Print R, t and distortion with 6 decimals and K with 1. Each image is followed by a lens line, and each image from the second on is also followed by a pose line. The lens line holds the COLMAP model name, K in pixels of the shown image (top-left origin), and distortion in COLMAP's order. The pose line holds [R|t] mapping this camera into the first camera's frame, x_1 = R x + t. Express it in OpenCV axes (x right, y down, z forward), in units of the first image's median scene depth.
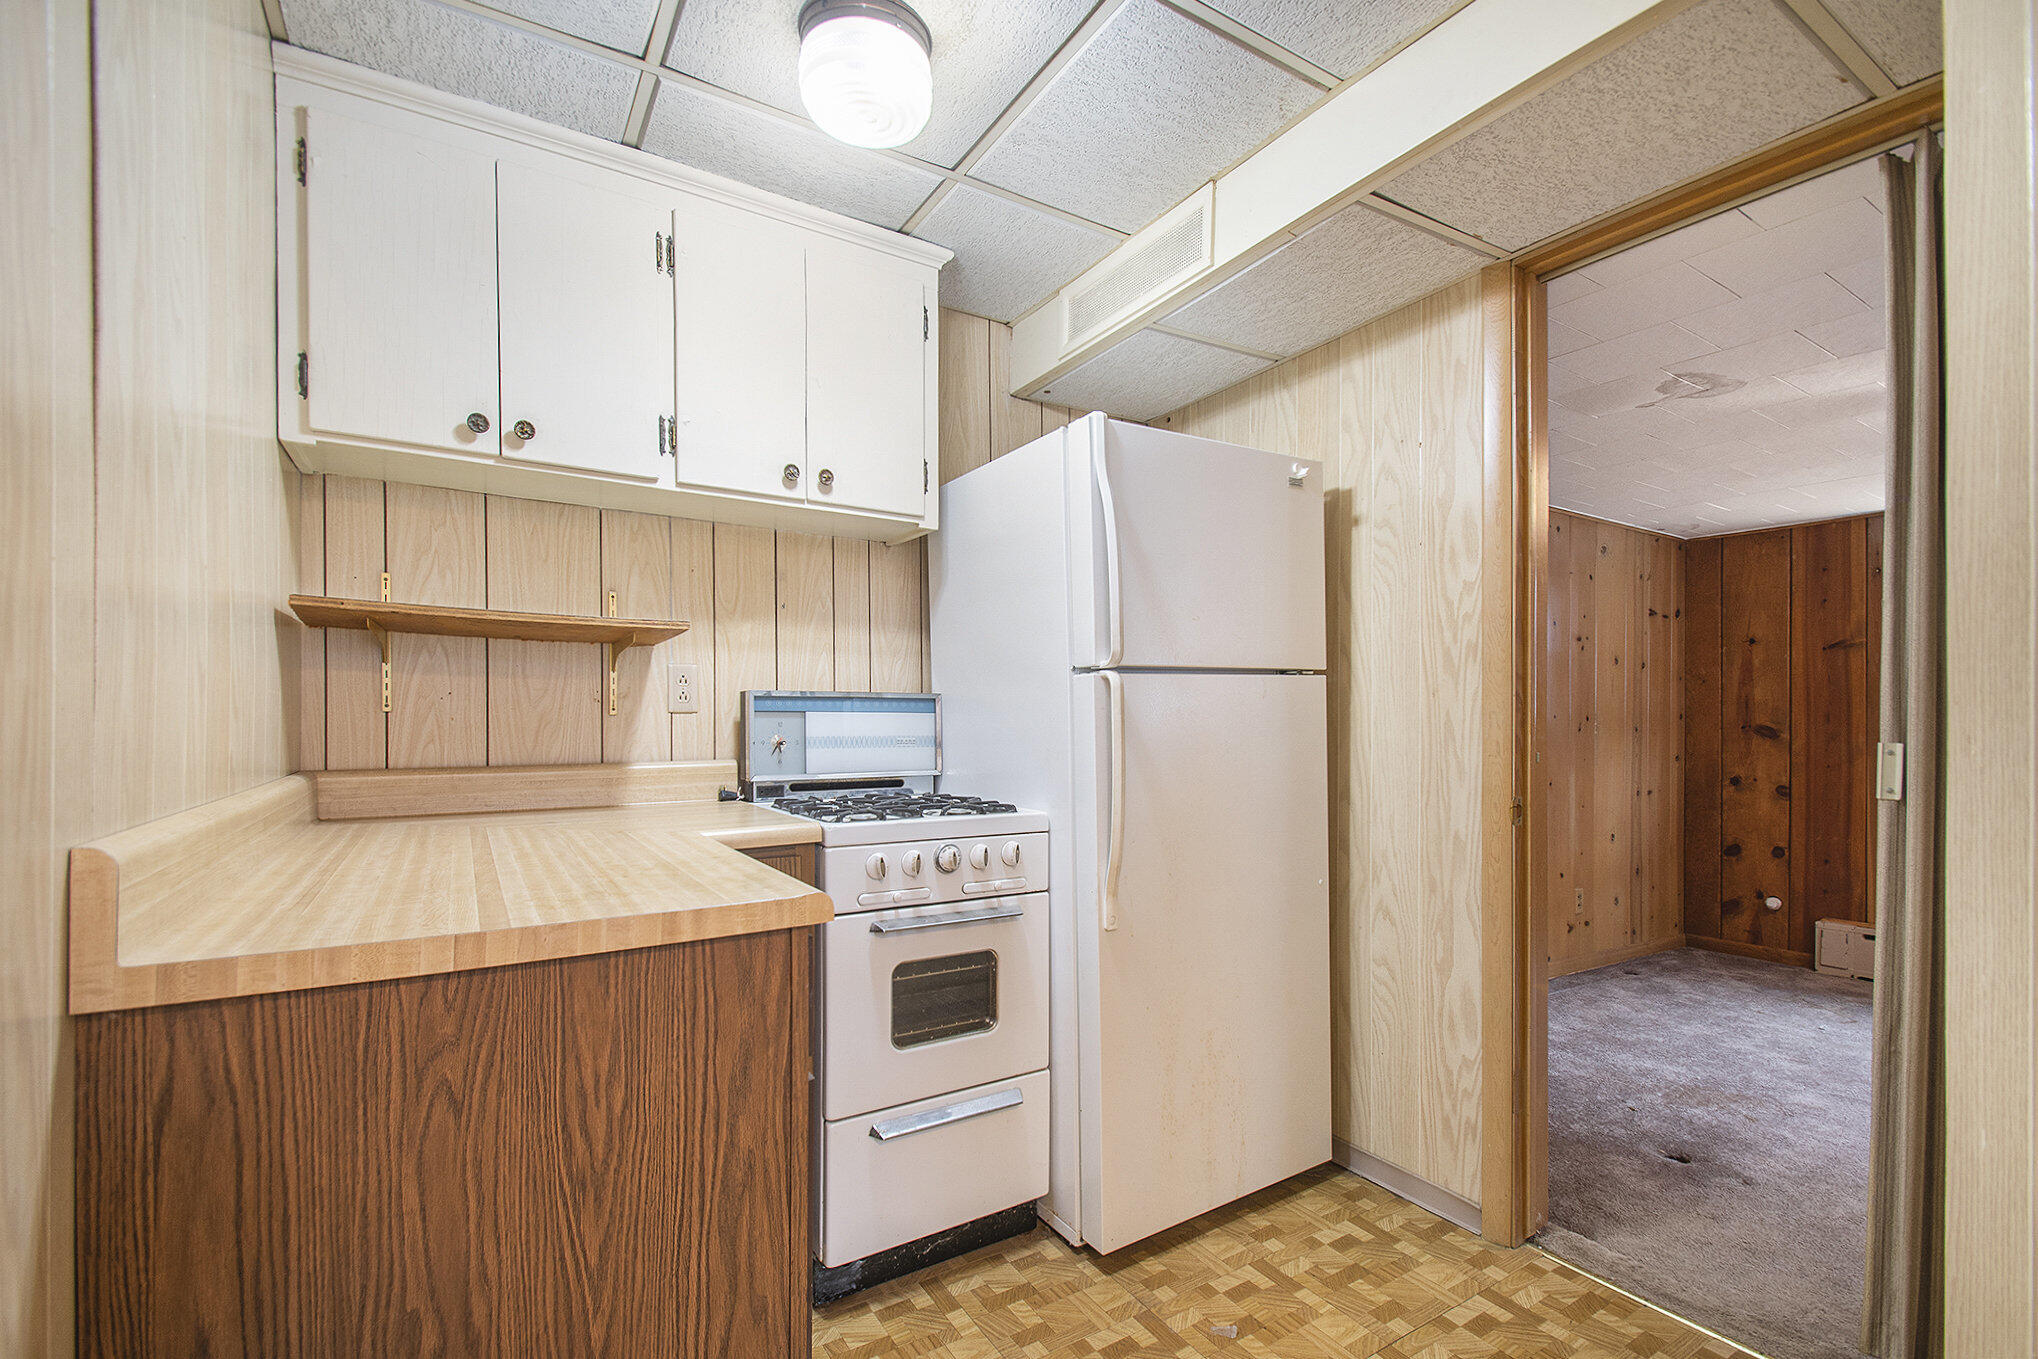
lens RADIAL K [[910.2, 0, 1046.6], [0, 910.2, 713.5], [0, 0, 1]] dist [0.041271, -0.031356]
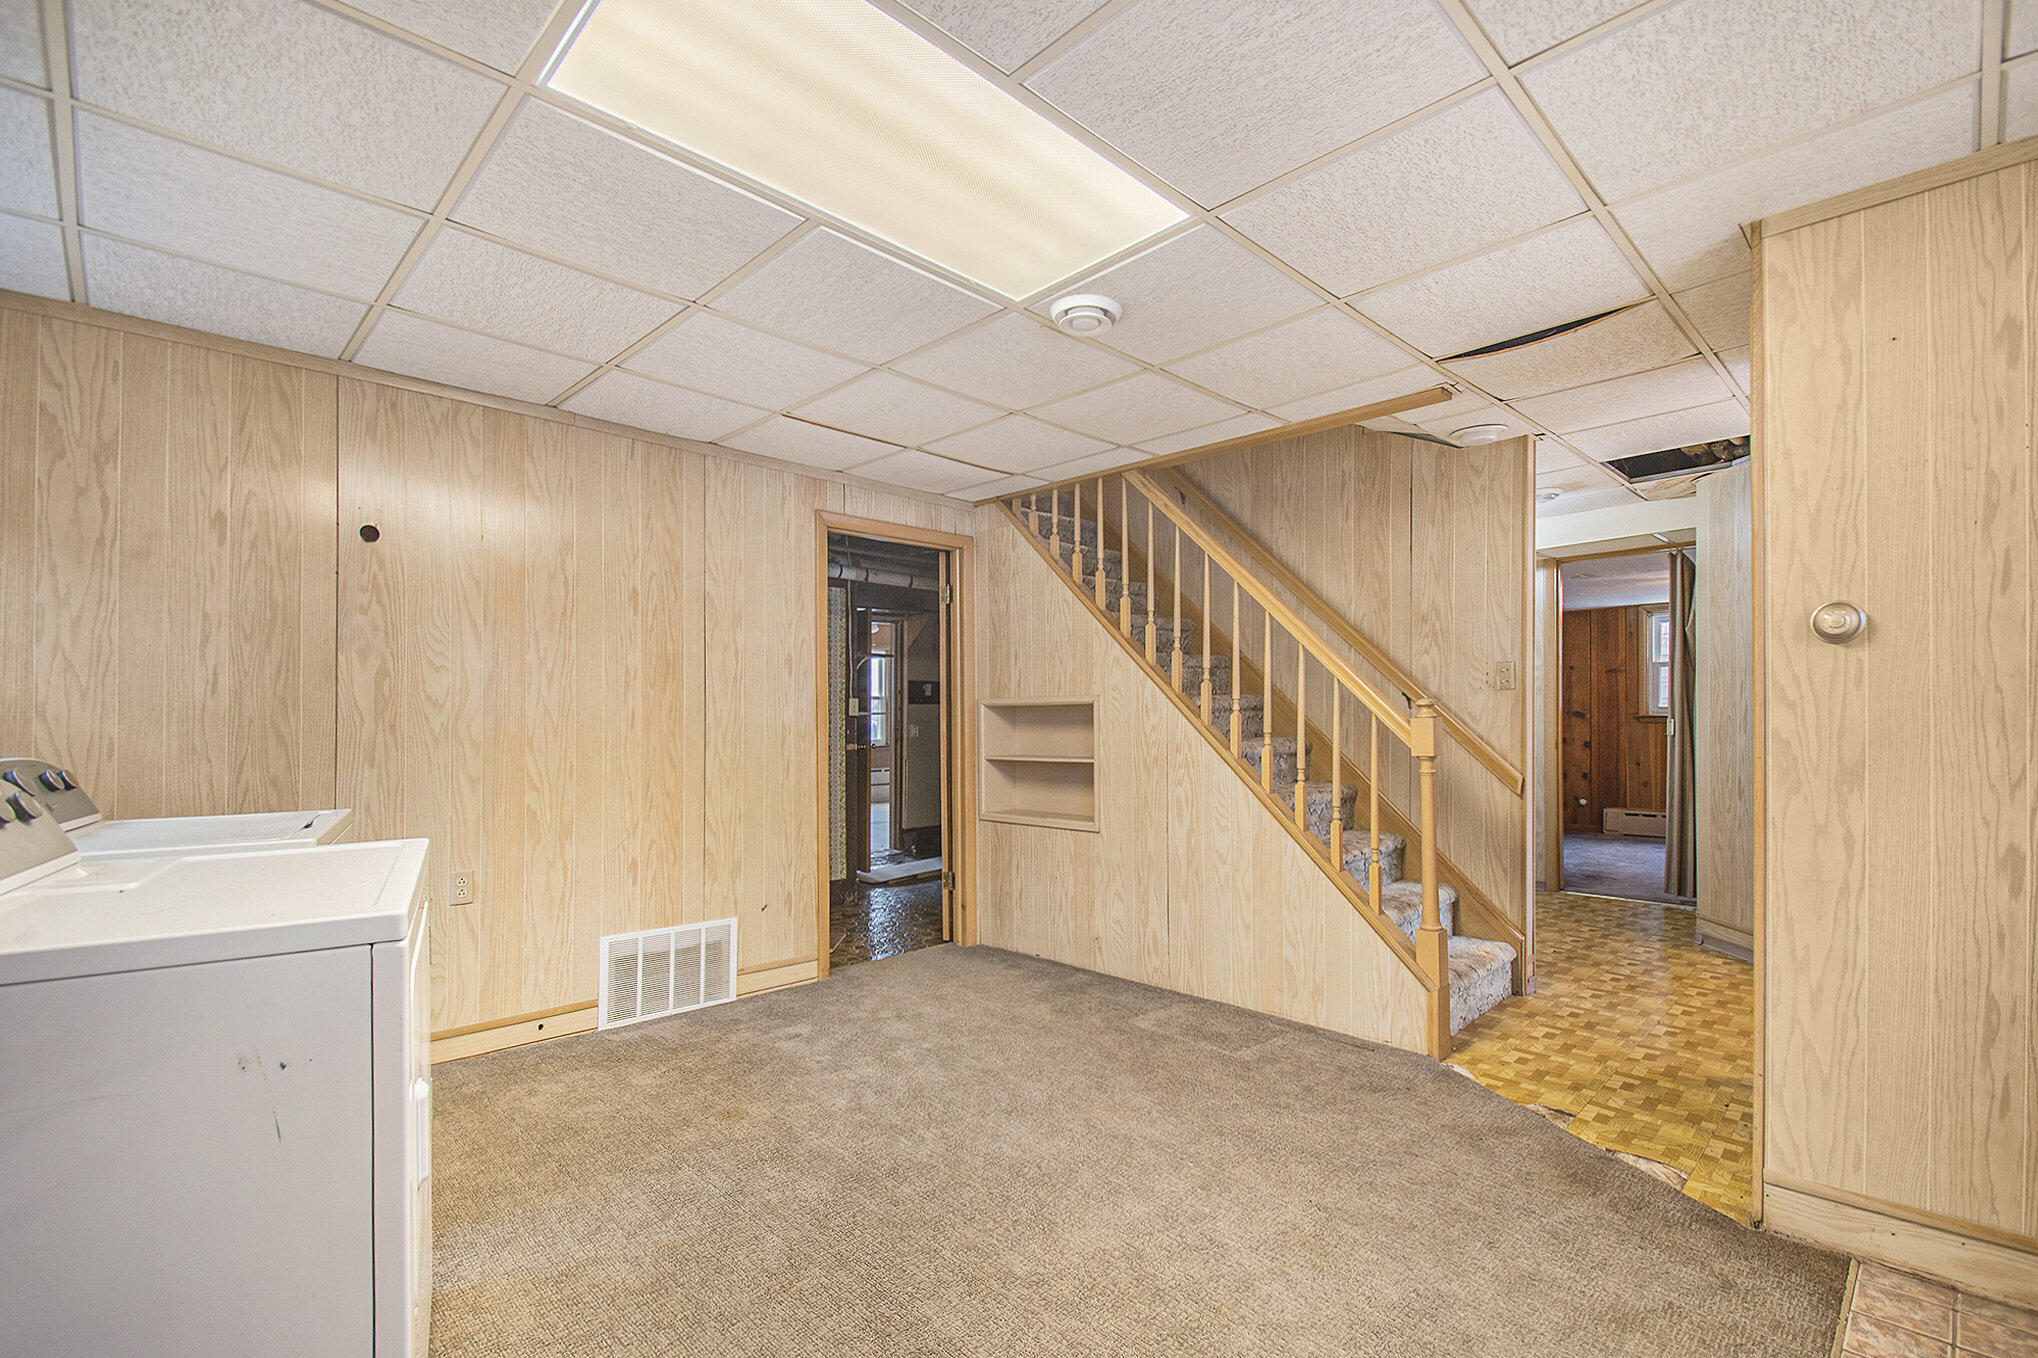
lens RADIAL K [[910.2, 0, 1046.6], [0, 910.2, 713.0], [0, 0, 1]] dist [0.041271, -0.031356]
pose [[0.977010, -0.012755, 0.212812, -0.790057], [0.009851, 0.999843, 0.014697, -0.024601], [-0.212966, -0.012263, 0.976983, -0.709472]]
